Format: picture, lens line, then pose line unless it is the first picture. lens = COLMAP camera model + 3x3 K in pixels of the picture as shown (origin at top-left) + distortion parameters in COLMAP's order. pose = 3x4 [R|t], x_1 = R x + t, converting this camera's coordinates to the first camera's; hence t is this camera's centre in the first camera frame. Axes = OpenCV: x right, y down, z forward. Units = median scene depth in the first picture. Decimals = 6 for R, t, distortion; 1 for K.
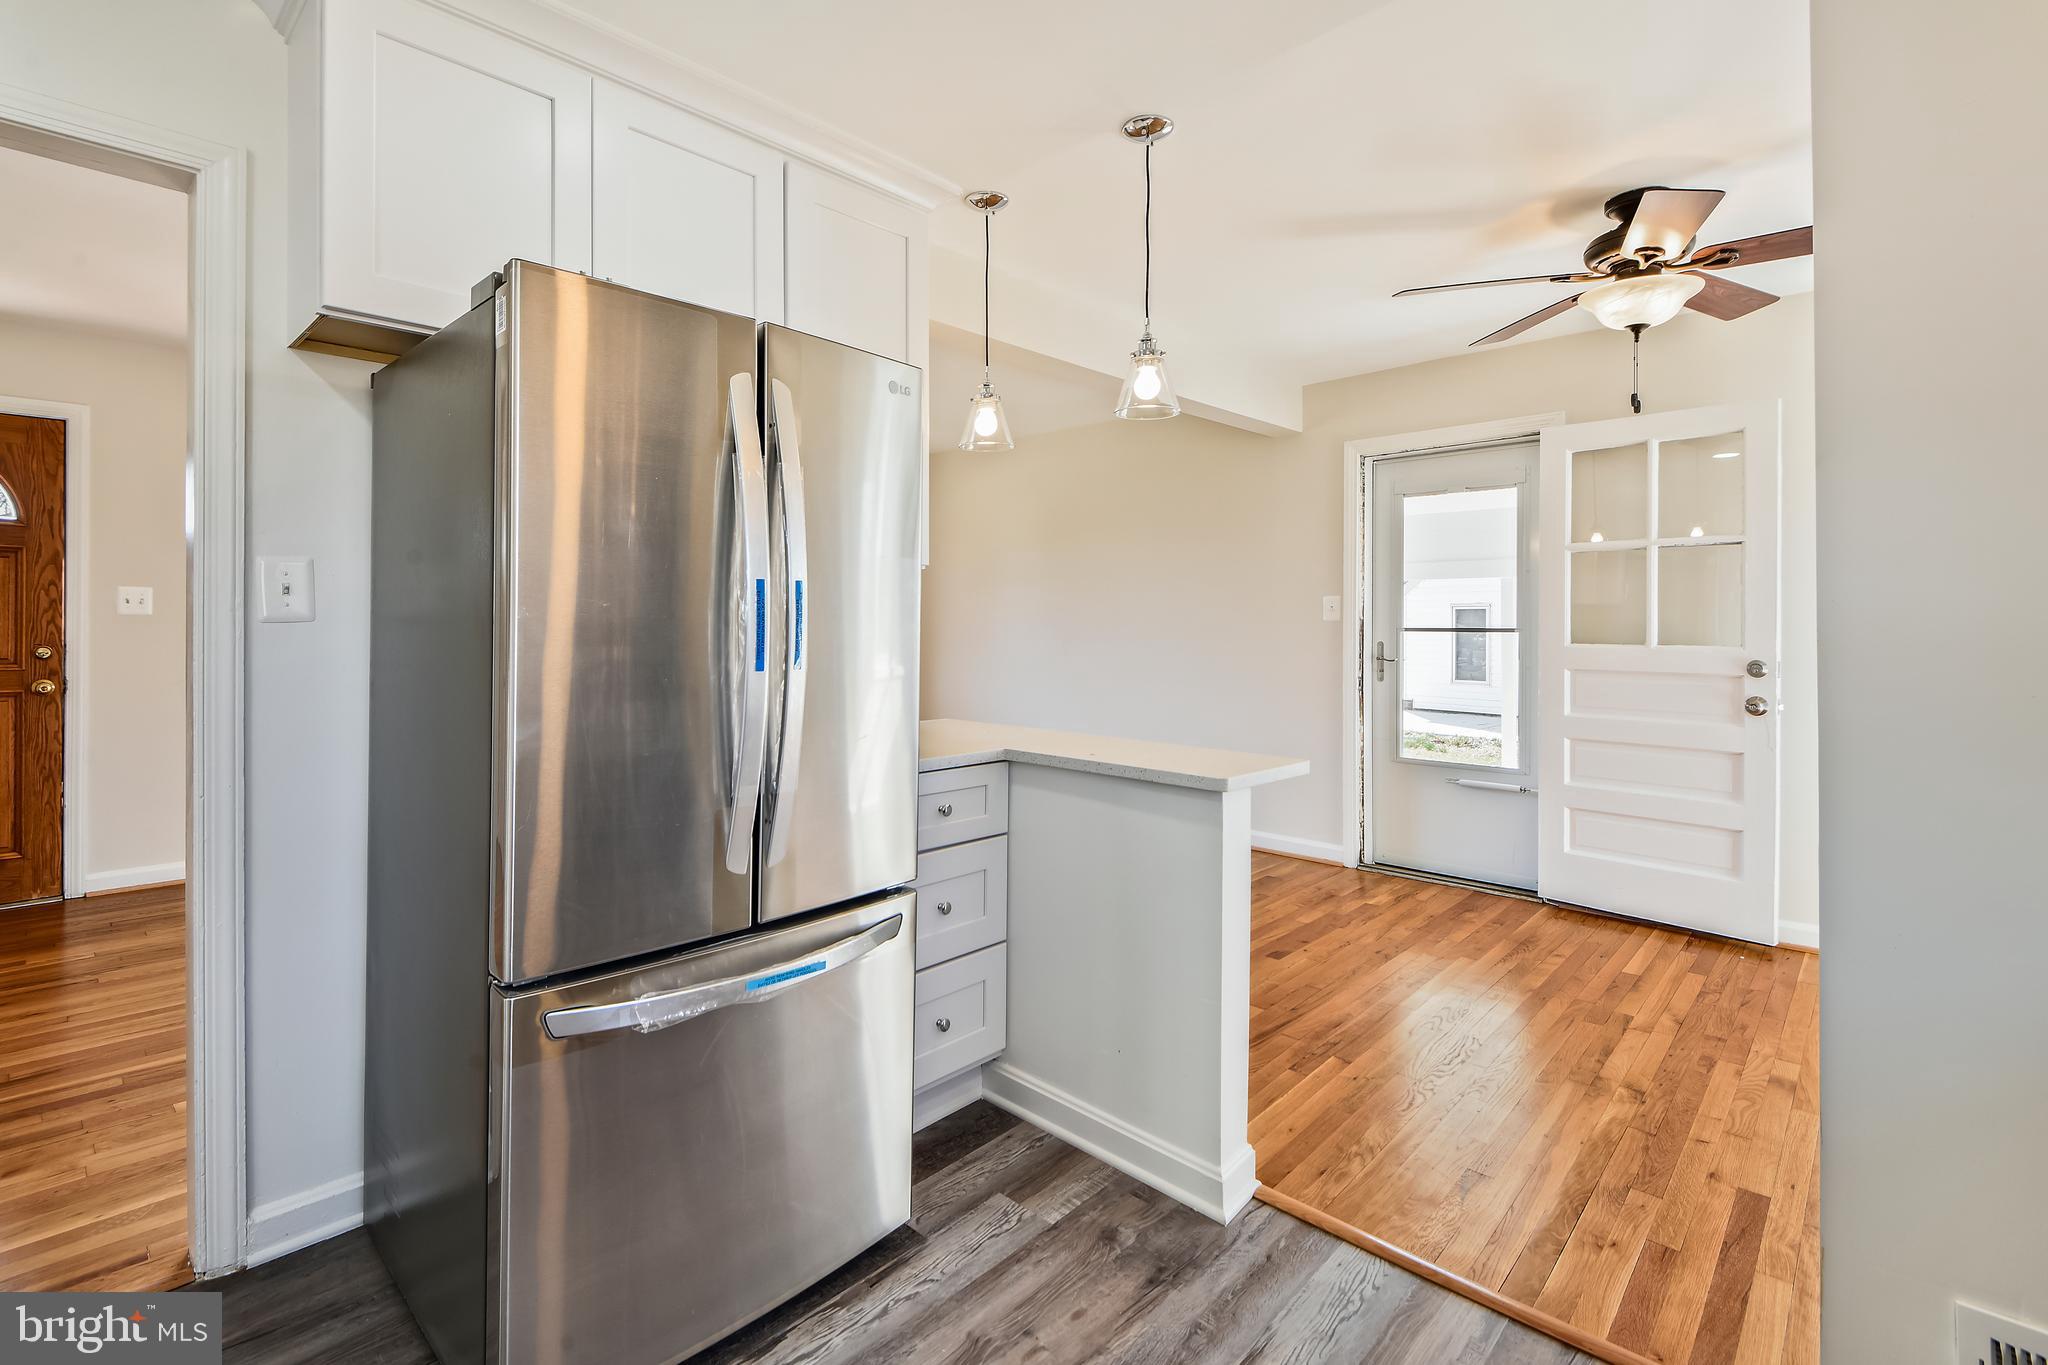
lens RADIAL K [[935.2, 0, 1030.7], [0, 935.2, 628.2], [0, 0, 1]] dist [-0.001391, -0.000960]
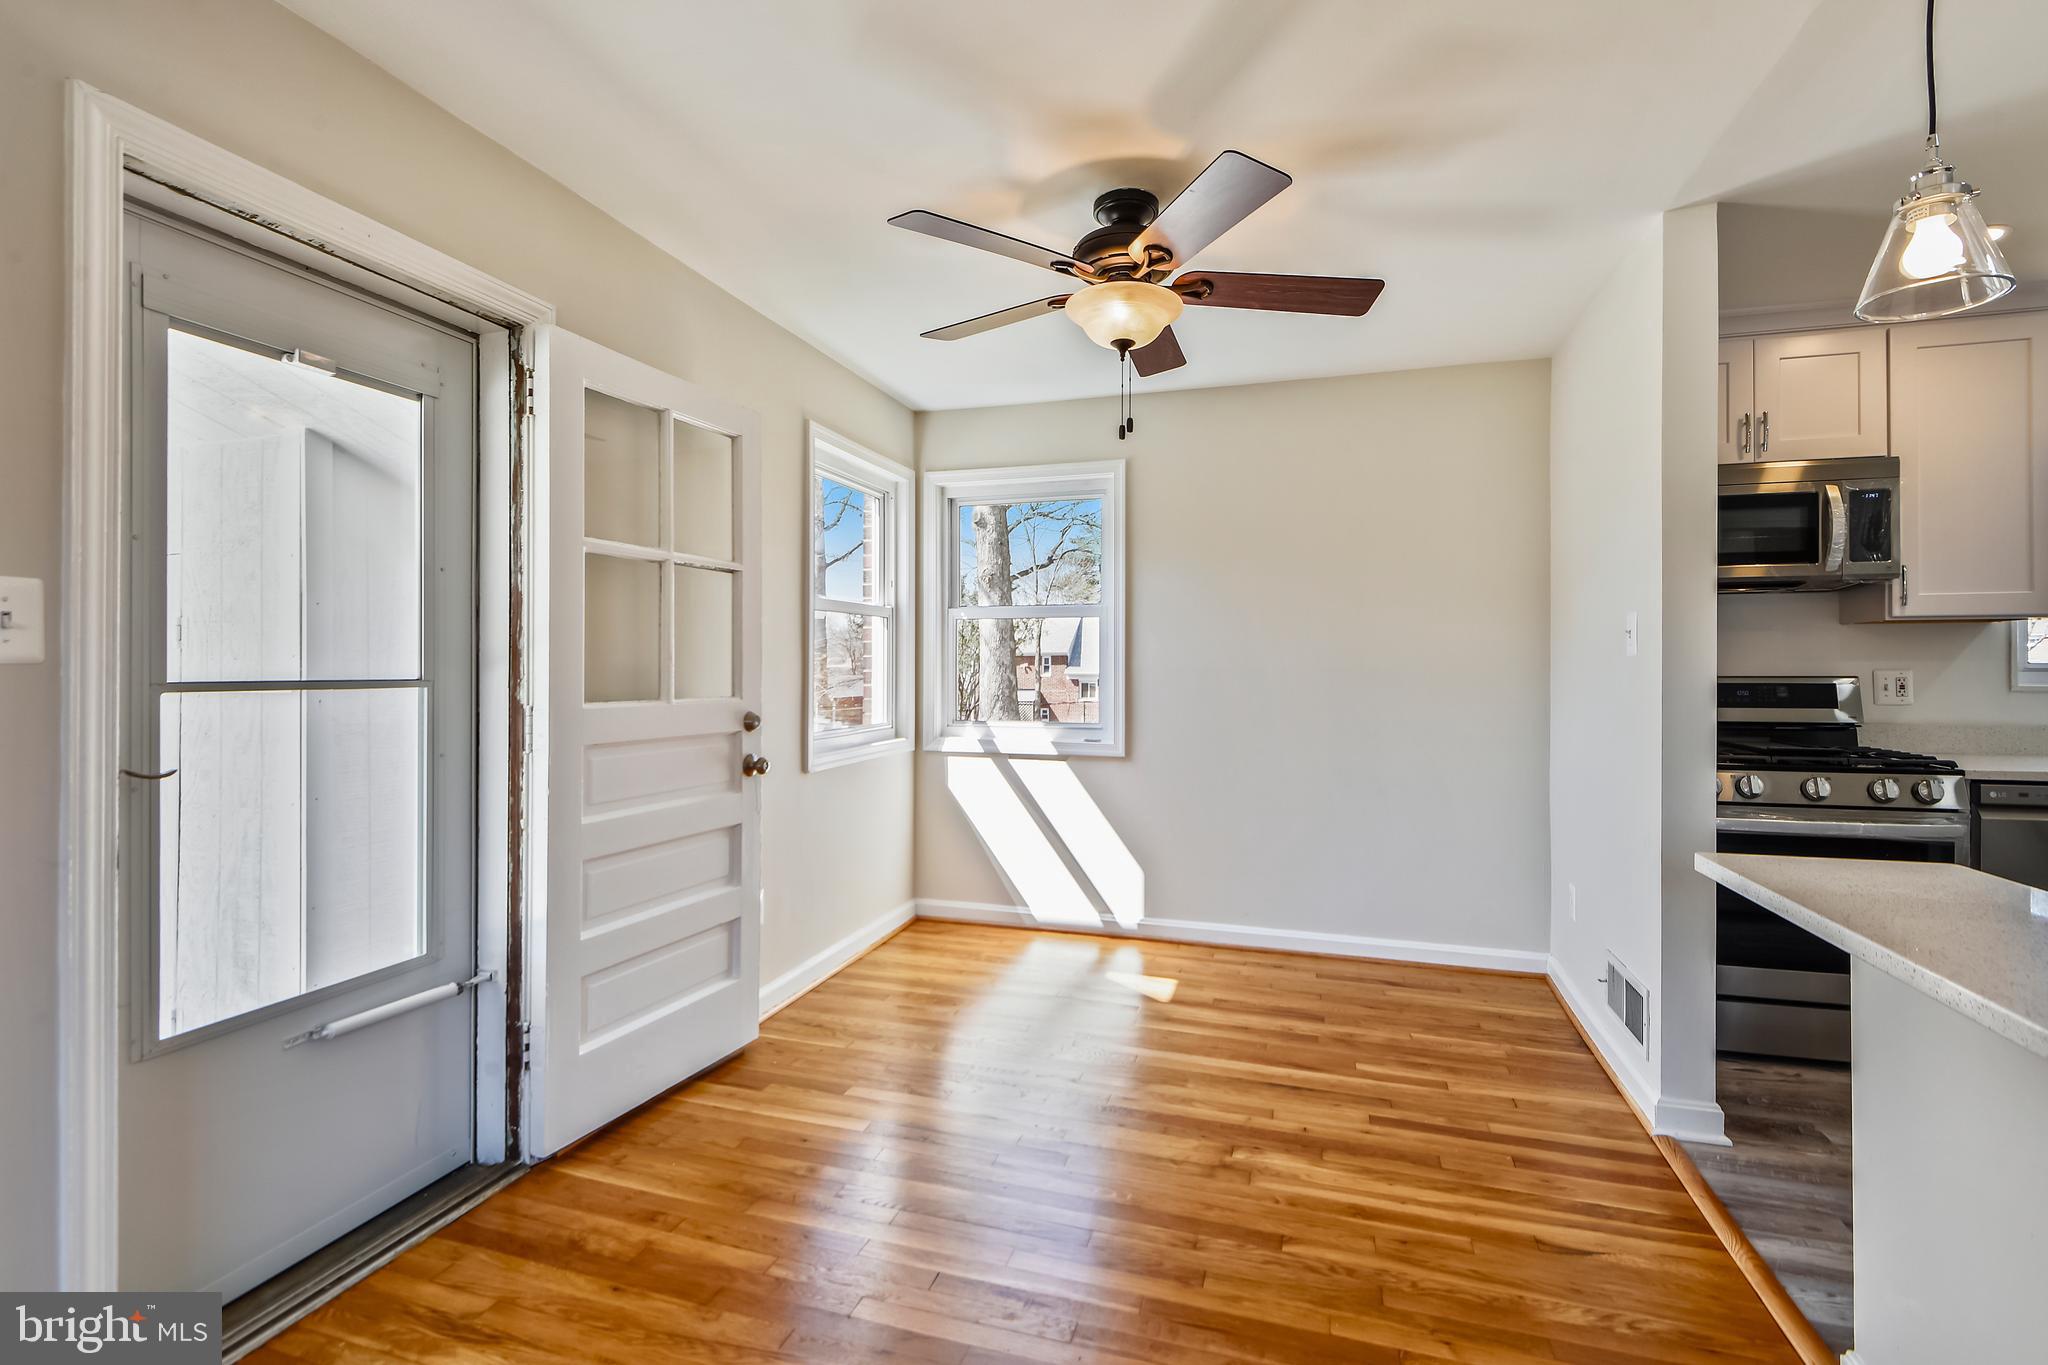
lens RADIAL K [[926.7, 0, 1023.5], [0, 926.7, 663.0], [0, 0, 1]] dist [-0.002220, -0.000932]
pose [[-0.431263, -0.001749, 0.902225, -0.081917], [0.002959, 0.999990, 0.003353, -0.010929], [-0.902221, 0.004116, -0.431253, 1.016792]]
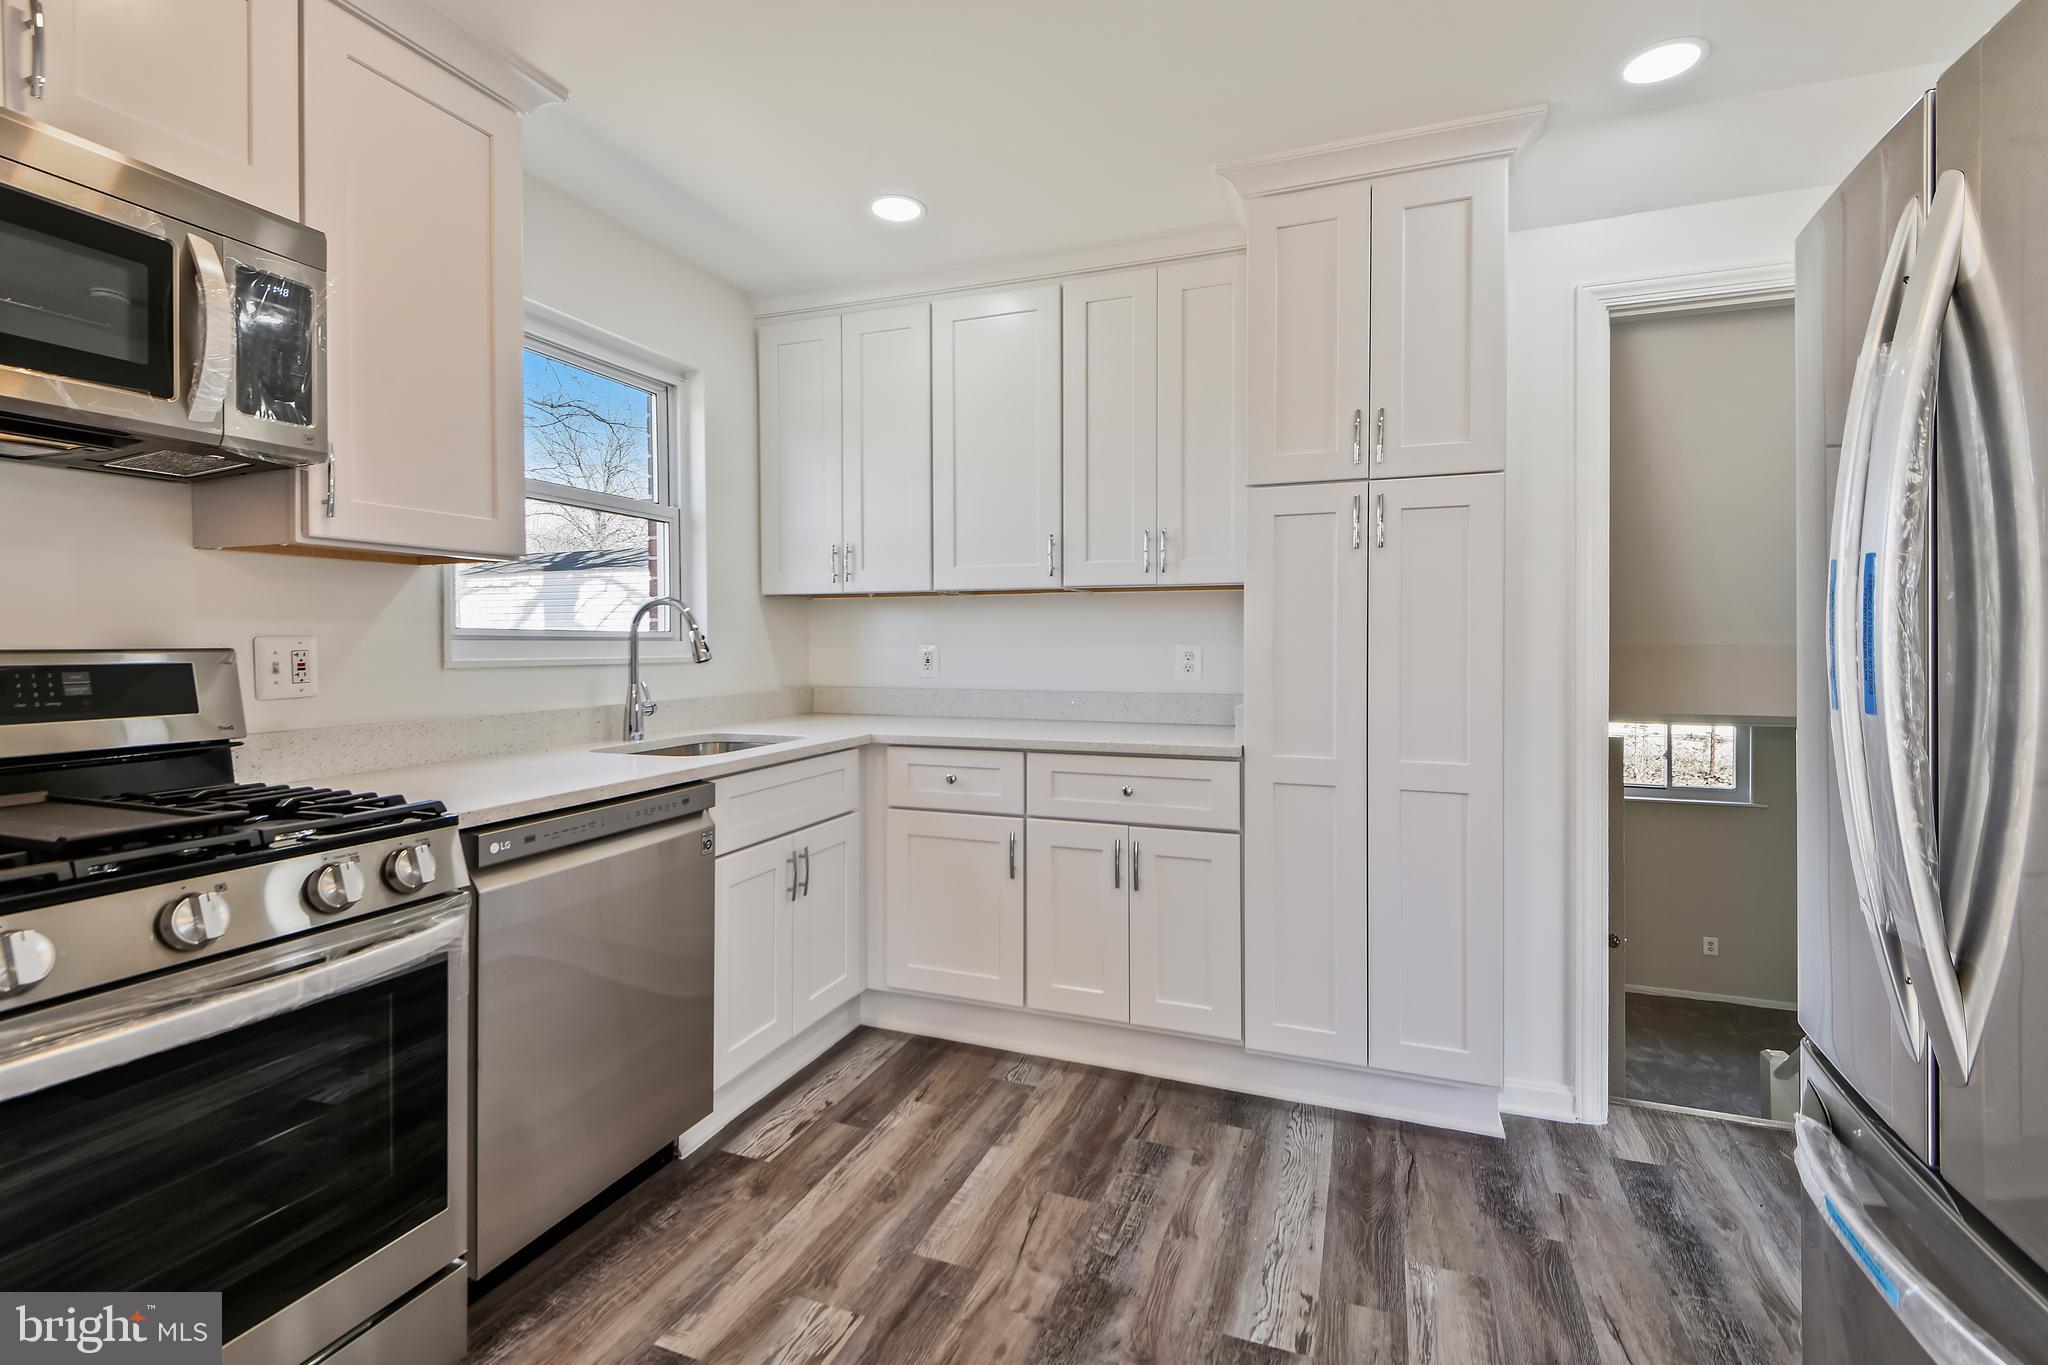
lens RADIAL K [[941.2, 0, 1035.3], [0, 941.2, 647.0], [0, 0, 1]] dist [0.010199, -0.001328]
pose [[-0.923894, -0.002604, -0.382639, 0.171049], [-0.005937, 0.999954, 0.007532, -0.000030], [0.382602, 0.009231, -0.923867, 0.529006]]
